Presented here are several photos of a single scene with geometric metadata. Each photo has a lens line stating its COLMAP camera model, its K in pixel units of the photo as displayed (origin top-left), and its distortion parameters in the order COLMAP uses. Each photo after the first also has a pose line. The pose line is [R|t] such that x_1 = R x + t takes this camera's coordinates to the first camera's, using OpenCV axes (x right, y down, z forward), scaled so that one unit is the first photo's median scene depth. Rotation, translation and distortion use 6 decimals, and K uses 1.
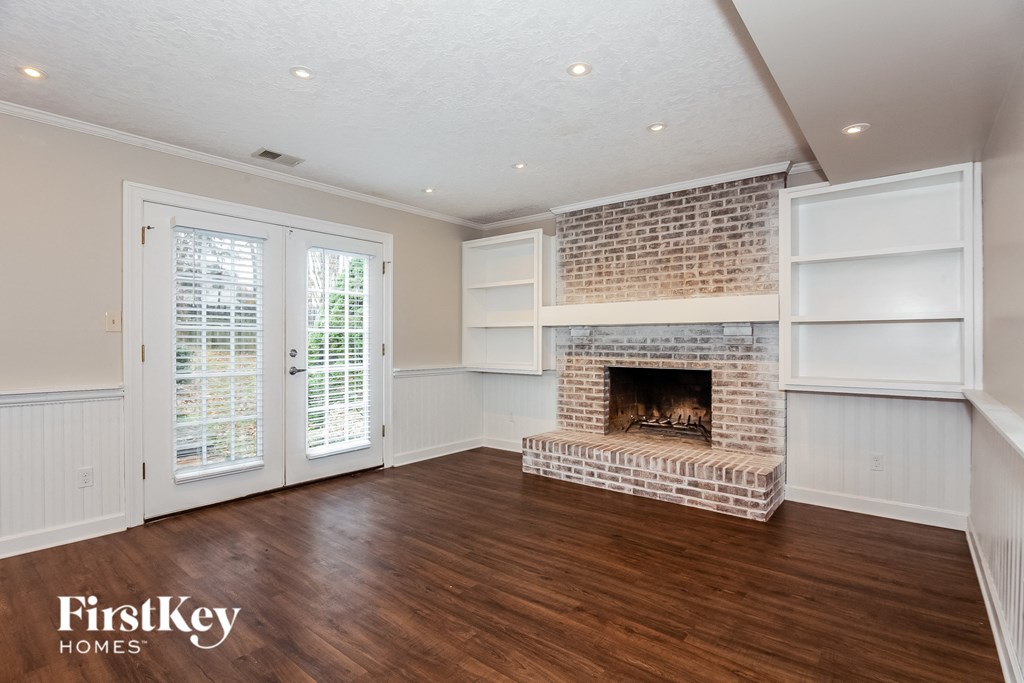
lens RADIAL K [[497.7, 0, 512.3], [0, 497.7, 340.8], [0, 0, 1]] dist [-0.000197, 0.000011]
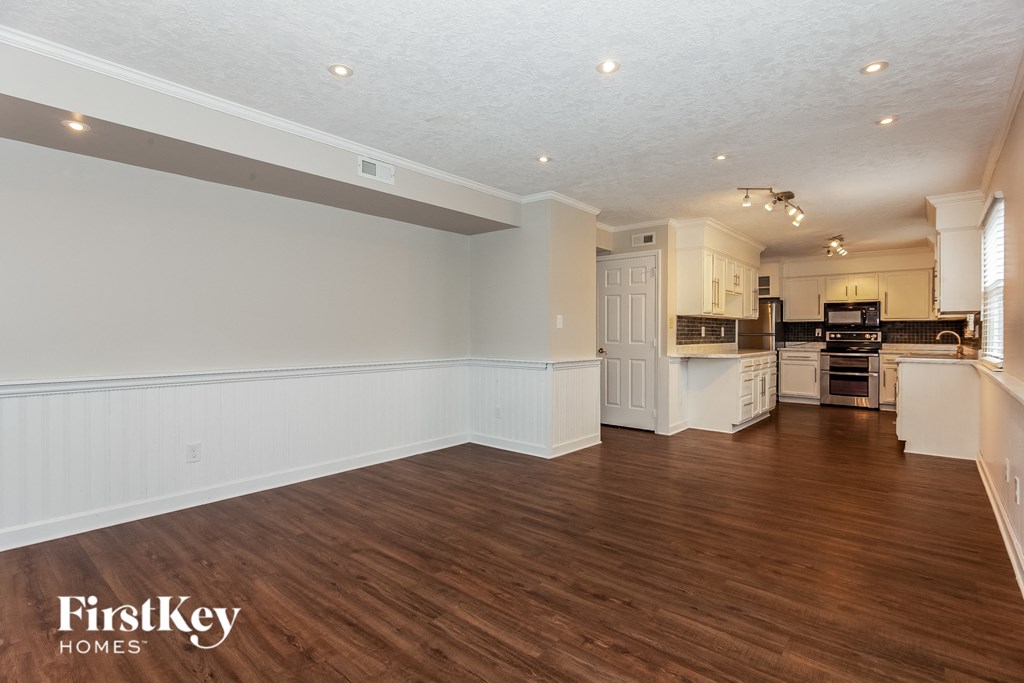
lens RADIAL K [[497.7, 0, 511.7], [0, 497.7, 338.1], [0, 0, 1]] dist [-0.000197, 0.000011]
pose [[-0.999573, -0.000901, 0.029219, -0.263249], [-0.000627, 0.999956, 0.009374, 0.008426], [-0.029227, 0.009352, -0.999529, 2.071350]]
